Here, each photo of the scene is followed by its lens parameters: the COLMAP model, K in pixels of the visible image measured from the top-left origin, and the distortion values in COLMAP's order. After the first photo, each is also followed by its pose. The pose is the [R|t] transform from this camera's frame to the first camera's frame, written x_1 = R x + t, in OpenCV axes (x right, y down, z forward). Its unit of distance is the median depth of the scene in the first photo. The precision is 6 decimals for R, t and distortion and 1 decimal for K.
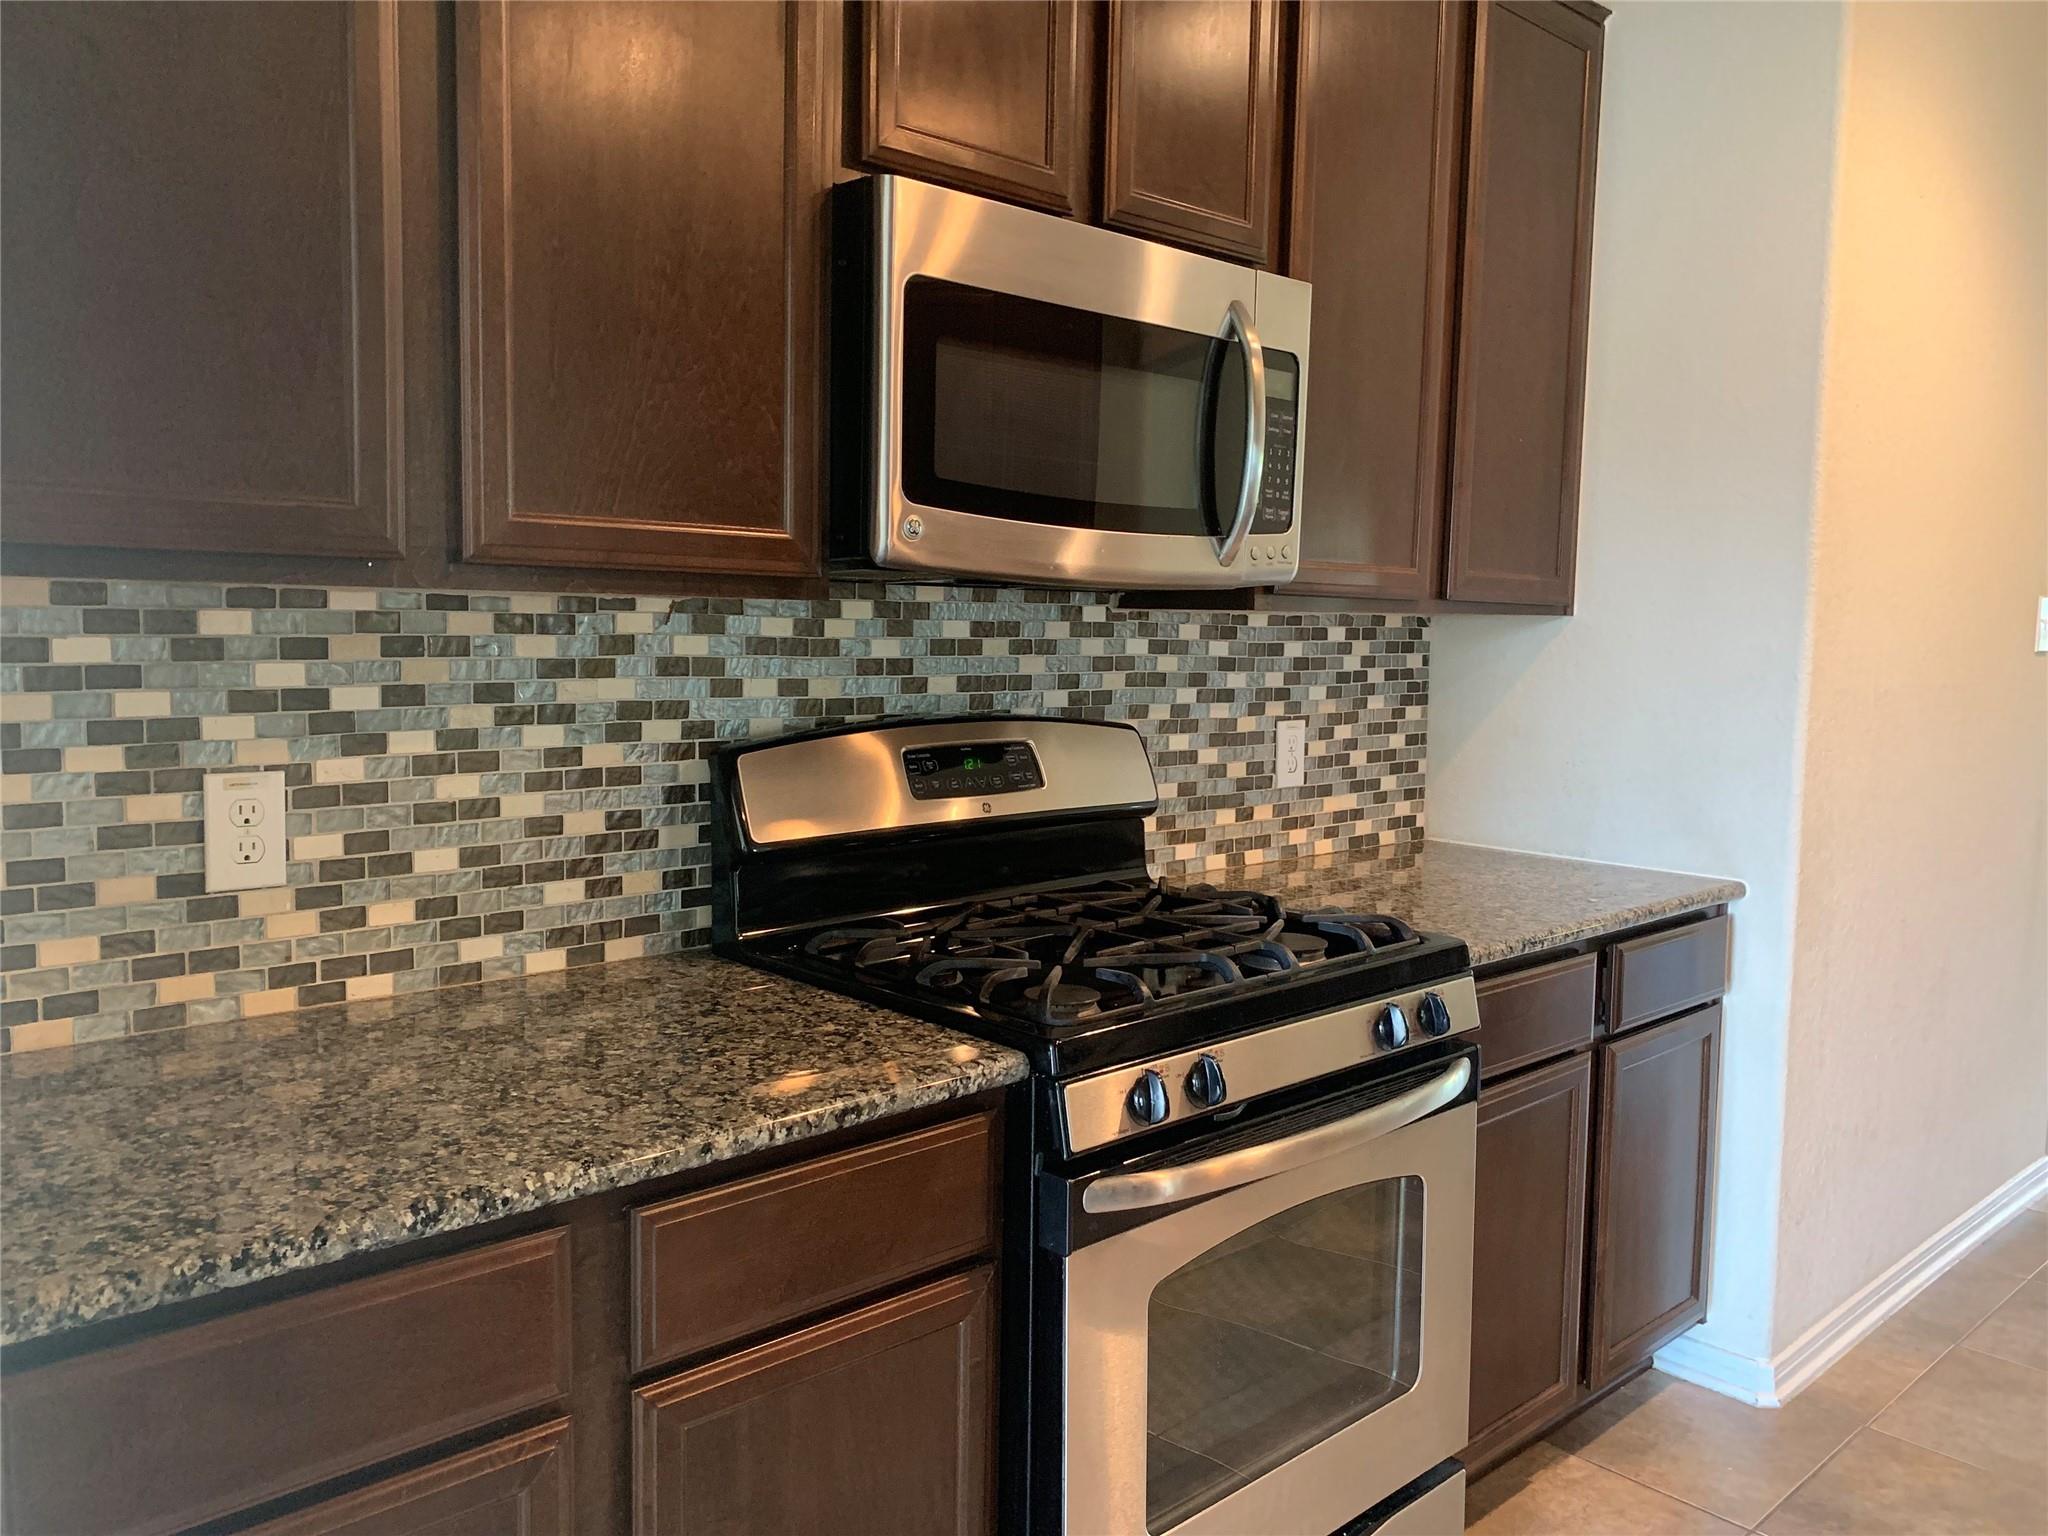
lens RADIAL K [[1553.5, 0, 1023.7], [0, 1553.5, 759.0], [0, 0, 1]] dist [0.034281, -0.021564]
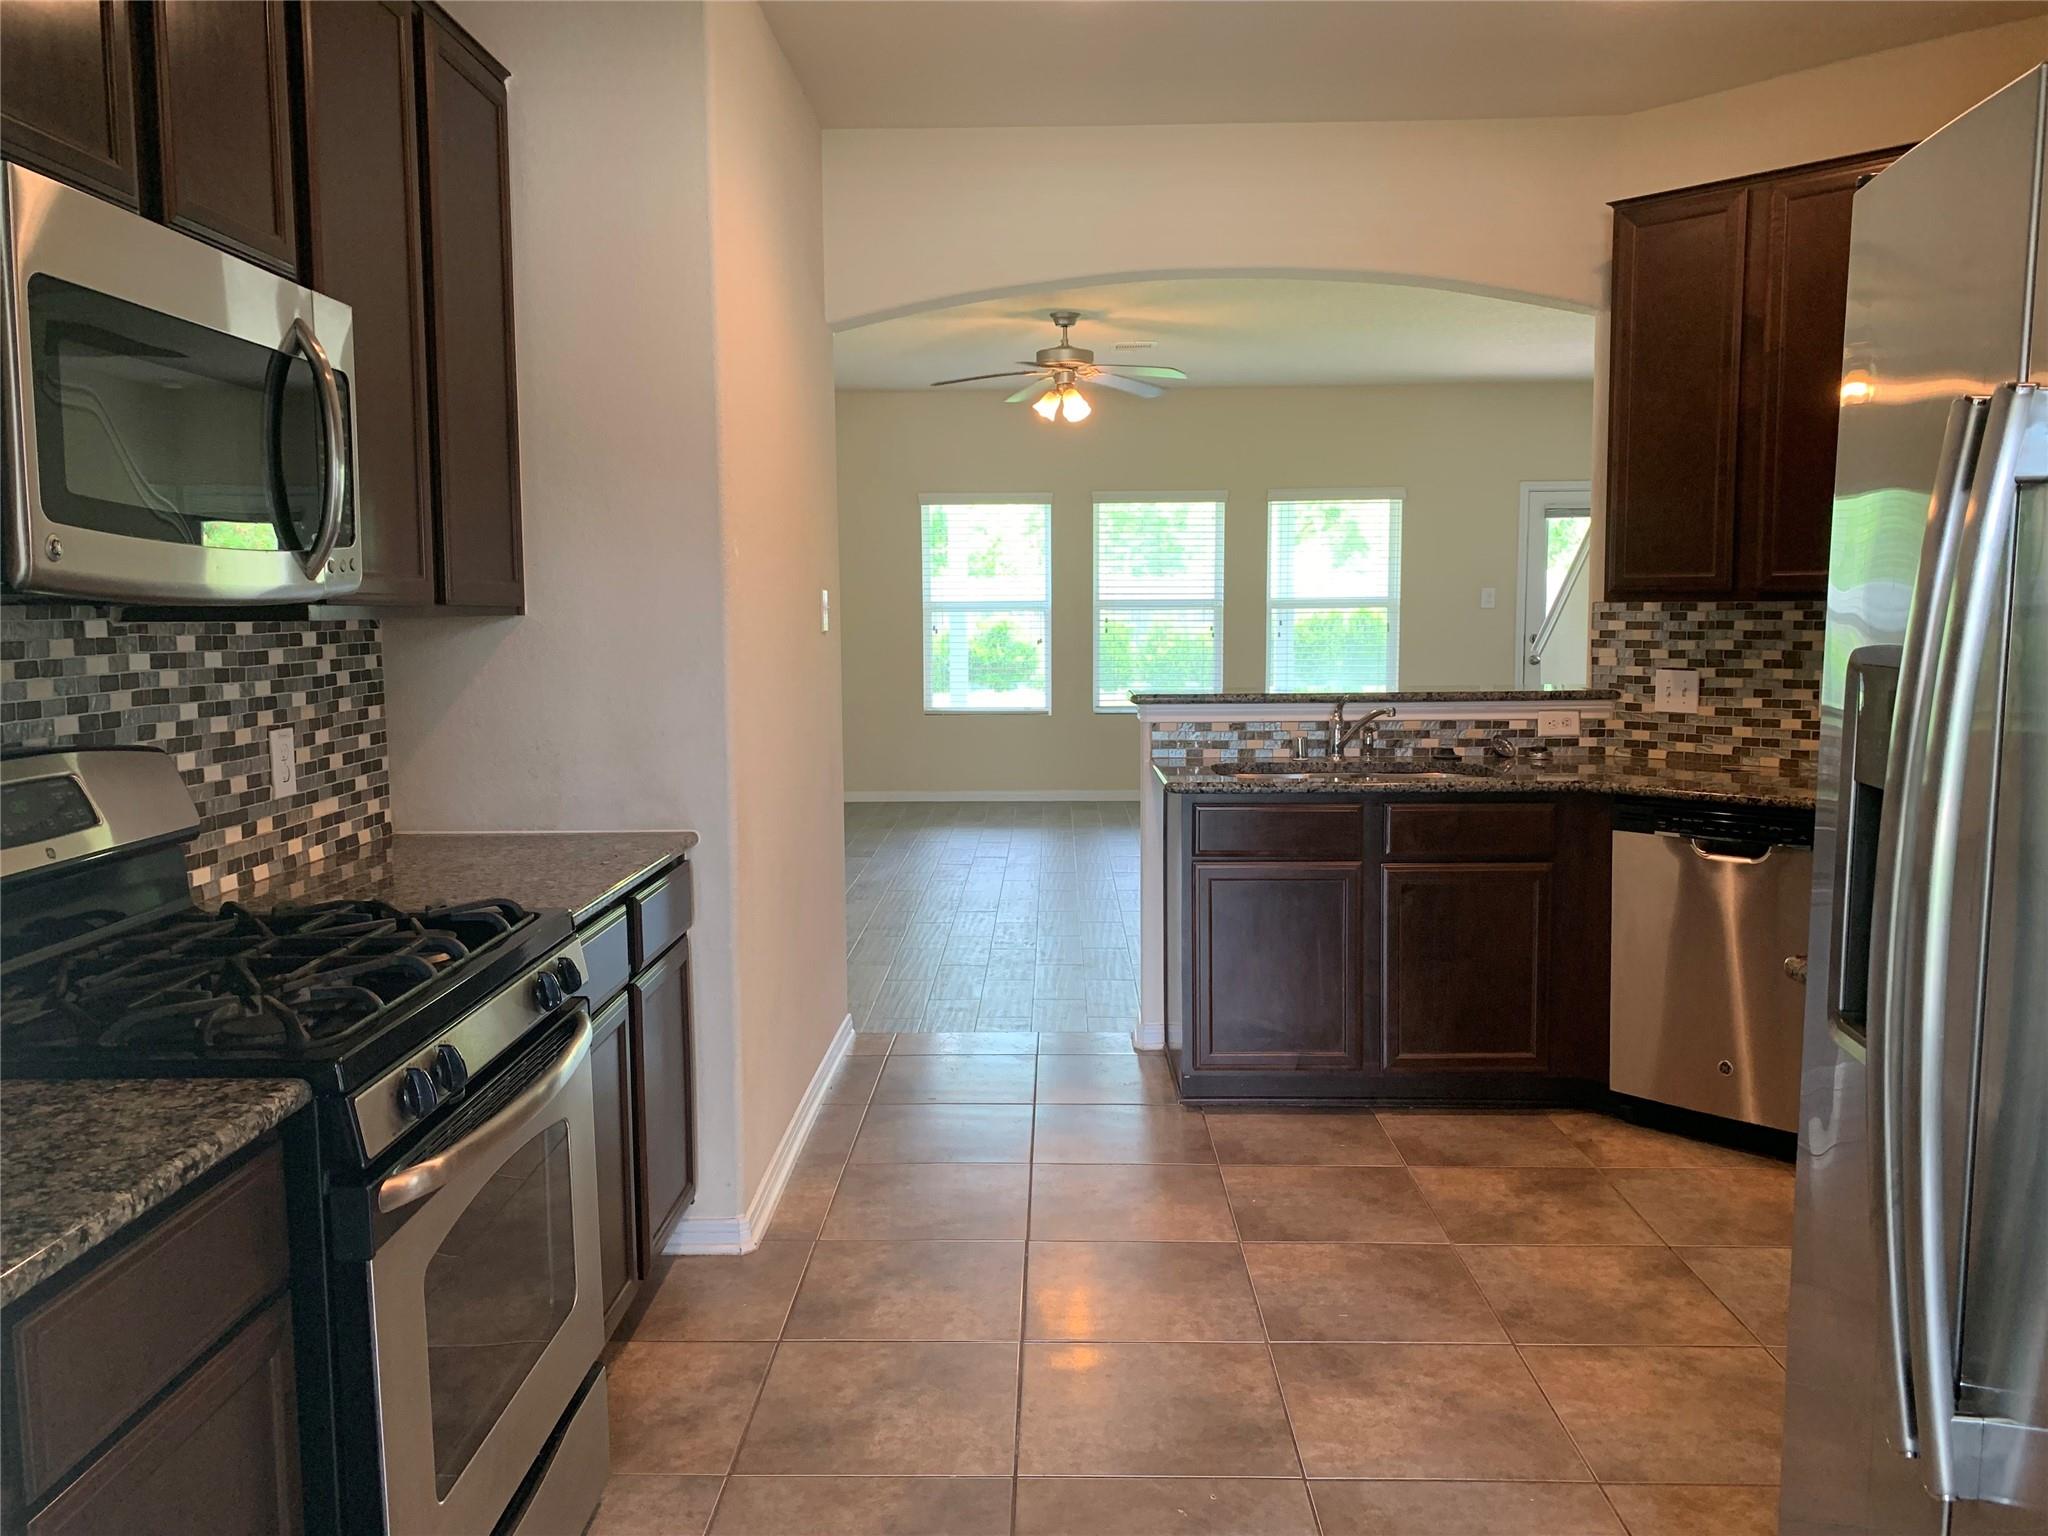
lens RADIAL K [[1553.5, 0, 1027.6], [0, 1553.5, 765.2], [0, 0, 1]] dist [0.034281, -0.021564]
pose [[0.695232, -0.095779, 0.712375, -0.214633], [0.083981, 0.995118, 0.051834, -0.014324], [-0.713862, 0.023789, 0.699882, -0.026903]]
